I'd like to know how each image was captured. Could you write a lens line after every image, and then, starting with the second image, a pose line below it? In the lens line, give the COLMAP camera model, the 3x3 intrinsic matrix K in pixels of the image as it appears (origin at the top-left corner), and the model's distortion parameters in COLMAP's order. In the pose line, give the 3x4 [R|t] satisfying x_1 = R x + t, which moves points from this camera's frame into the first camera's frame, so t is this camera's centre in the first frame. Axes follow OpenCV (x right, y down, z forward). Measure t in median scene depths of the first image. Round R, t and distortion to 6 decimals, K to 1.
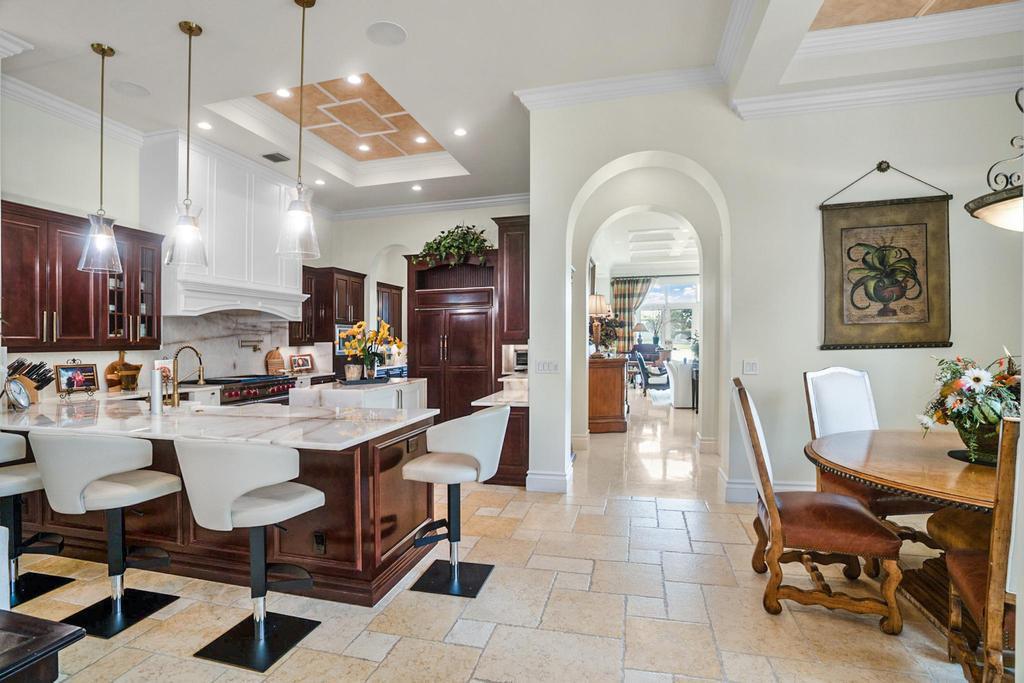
lens RADIAL K [[476.4, 0, 515.2], [0, 476.4, 334.3], [0, 0, 1]] dist [-0.071619, 0.027493]
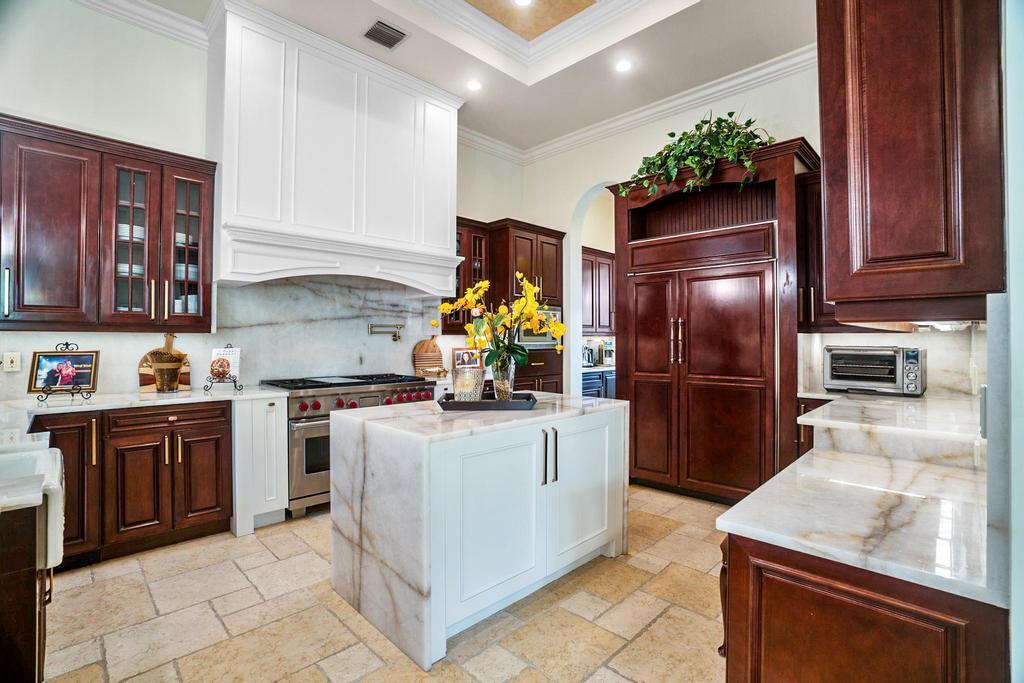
lens RADIAL K [[468.3, 0, 521.4], [0, 468.3, 315.5], [0, 0, 1]] dist [-0.043098, 0.000148]
pose [[0.862864, -0.010086, -0.505336, -0.034218], [-0.006382, 0.999504, -0.030848, 0.018645], [0.505396, 0.029843, 0.862371, 0.474529]]
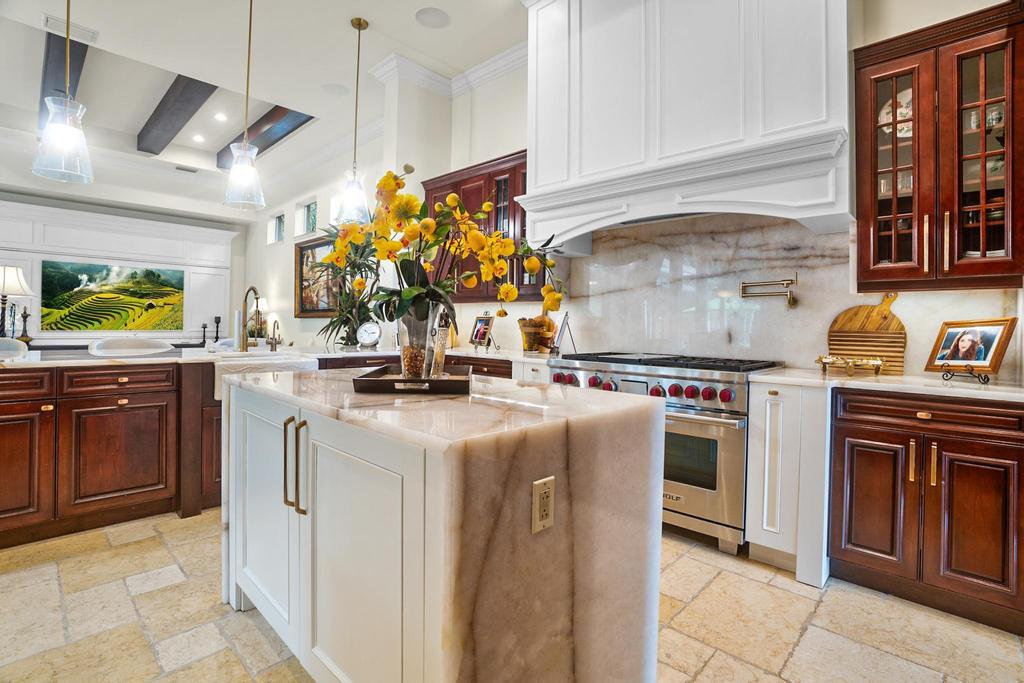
lens RADIAL K [[476.4, 0, 515.2], [0, 476.4, 334.3], [0, 0, 1]] dist [-0.071619, 0.027493]
pose [[-0.477998, 0.029010, -0.877882, -0.061199], [0.005570, 0.999534, 0.029997, 0.045857], [0.878343, 0.009449, -0.477937, 0.956903]]
